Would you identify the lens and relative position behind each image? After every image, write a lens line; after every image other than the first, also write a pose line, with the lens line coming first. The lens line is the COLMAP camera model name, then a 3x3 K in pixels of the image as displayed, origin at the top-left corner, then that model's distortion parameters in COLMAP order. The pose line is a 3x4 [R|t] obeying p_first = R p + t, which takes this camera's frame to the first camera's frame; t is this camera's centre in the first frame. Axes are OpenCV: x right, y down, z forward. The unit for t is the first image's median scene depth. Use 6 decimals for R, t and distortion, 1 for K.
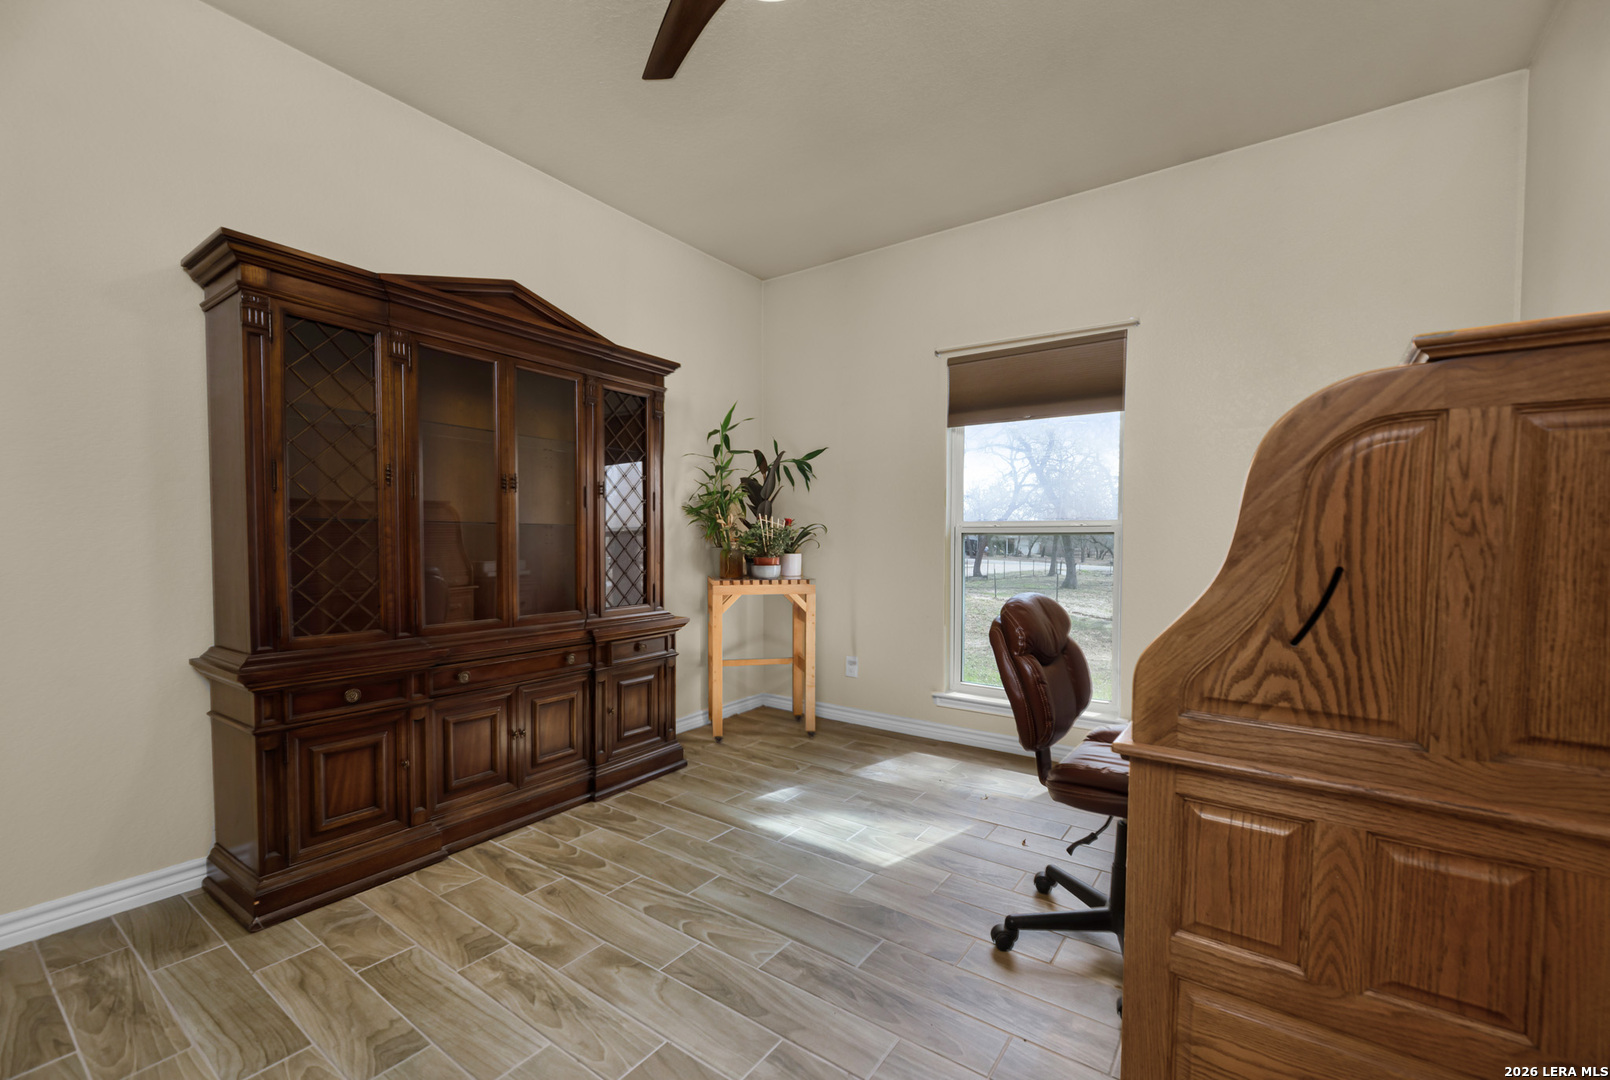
lens RADIAL K [[665.5, 0, 805.0], [0, 665.5, 540.0], [0, 0, 1]] dist [-0.001894, -0.000068]
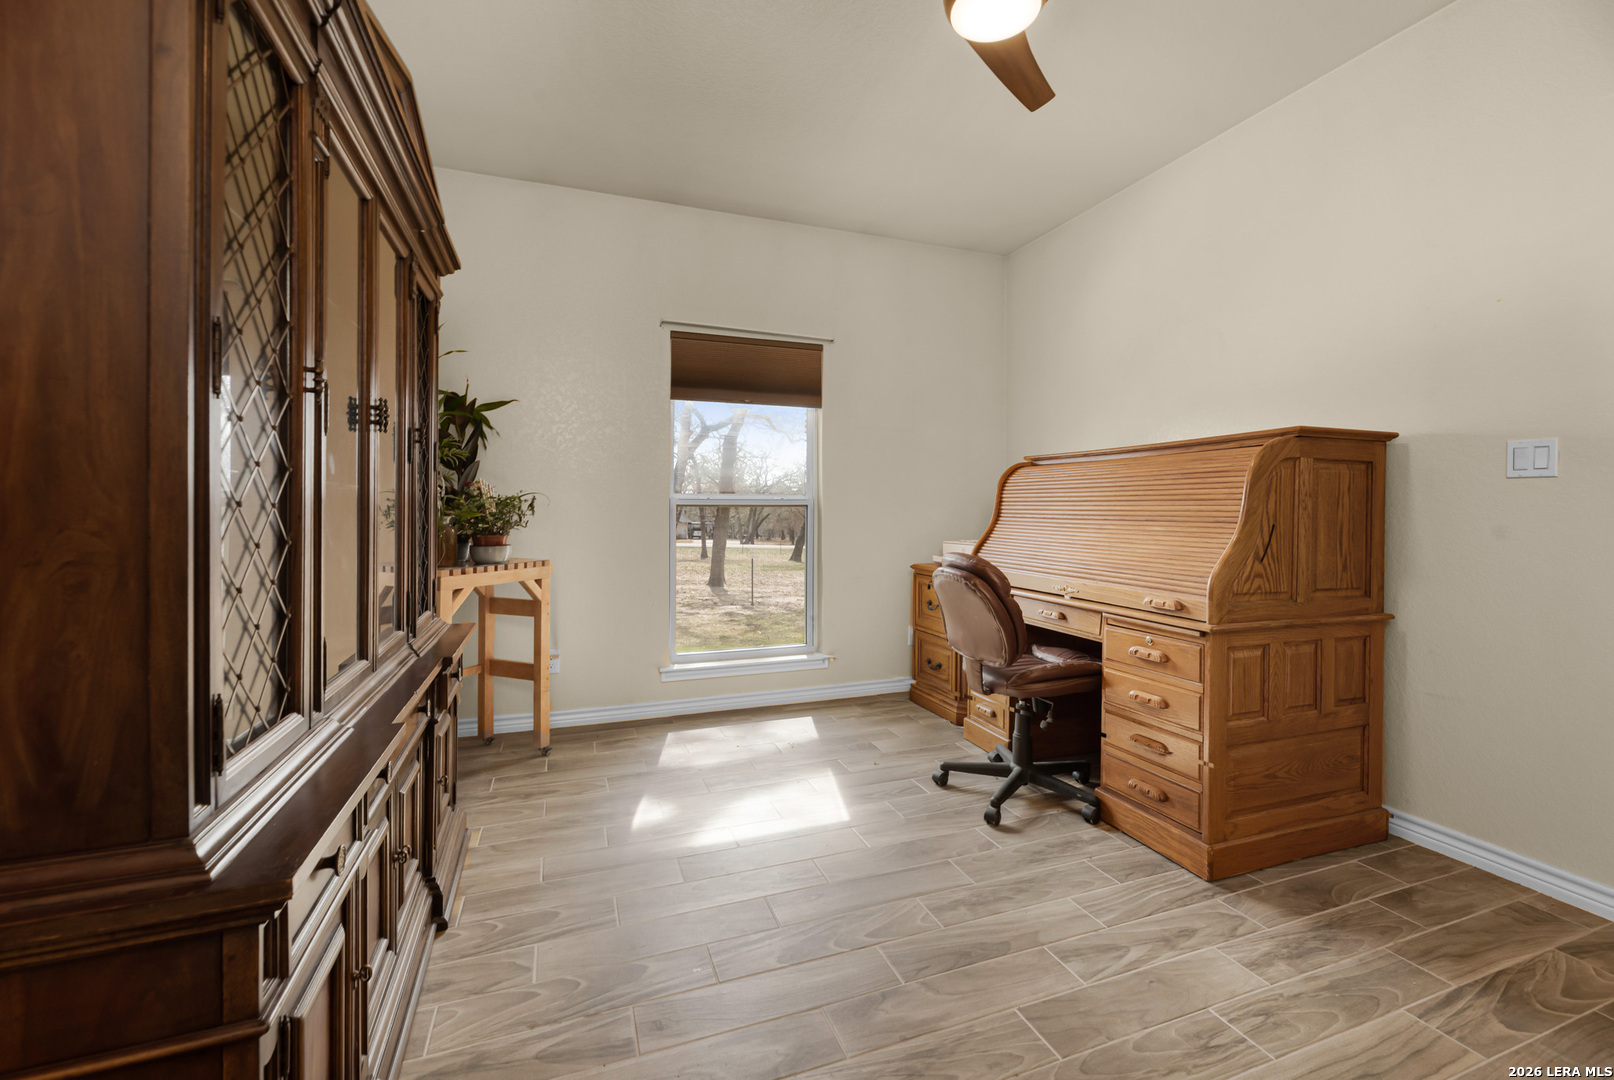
lens RADIAL K [[671.3, 0, 806.9], [0, 671.3, 487.5], [0, 0, 1]] dist [-0.001842, -0.000081]
pose [[0.570152, 0.025213, 0.821152, -0.576224], [0.002515, 0.999471, -0.032435, -0.003865], [-0.821535, 0.020558, 0.569787, 0.305752]]
